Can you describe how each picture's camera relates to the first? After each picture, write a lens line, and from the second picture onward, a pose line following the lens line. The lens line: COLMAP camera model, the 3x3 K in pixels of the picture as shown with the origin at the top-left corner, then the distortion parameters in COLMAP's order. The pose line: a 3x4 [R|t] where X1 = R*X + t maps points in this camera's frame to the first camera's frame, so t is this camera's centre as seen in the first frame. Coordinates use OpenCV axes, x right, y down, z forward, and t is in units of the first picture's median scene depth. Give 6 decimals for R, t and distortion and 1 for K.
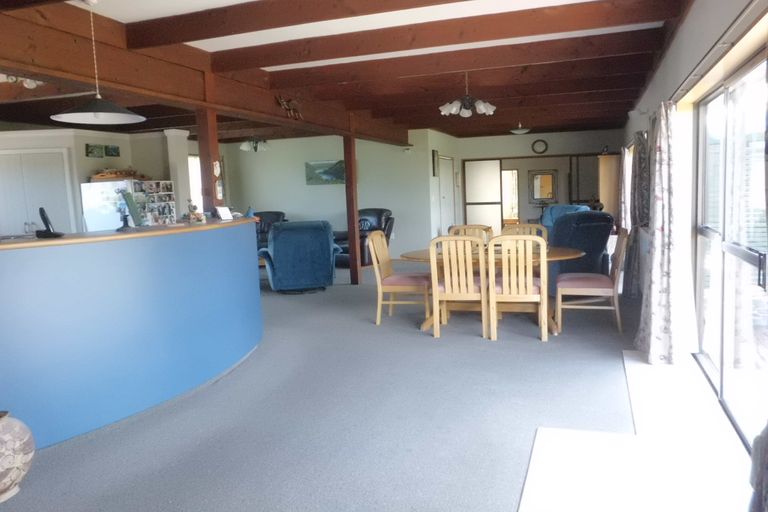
lens RADIAL K [[613.5, 0, 384.0], [0, 613.5, 256.0], [0, 0, 1]] dist [-0.004442, 0.002930]
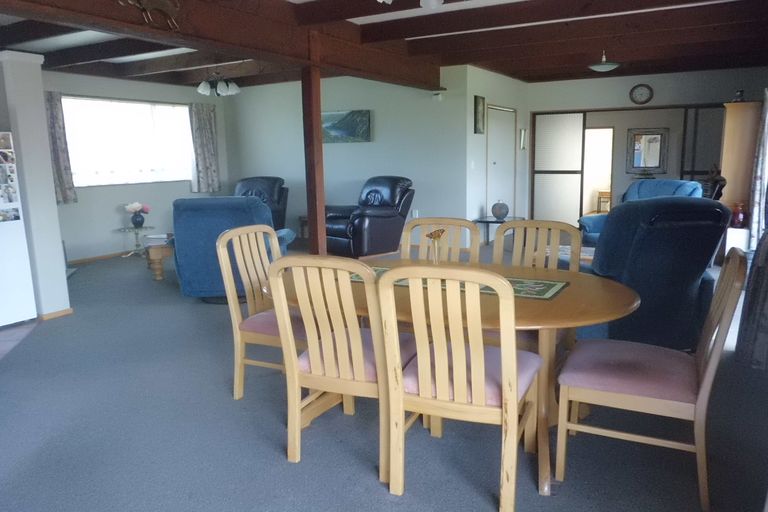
lens RADIAL K [[592.5, 0, 383.8], [0, 592.5, 275.3], [0, 0, 1]] dist [-0.007846, 0.000967]
pose [[0.980305, 0.056473, -0.189245, 0.116405], [-0.037389, 0.993985, 0.102940, -0.031513], [0.193919, -0.093837, 0.976519, 0.282543]]
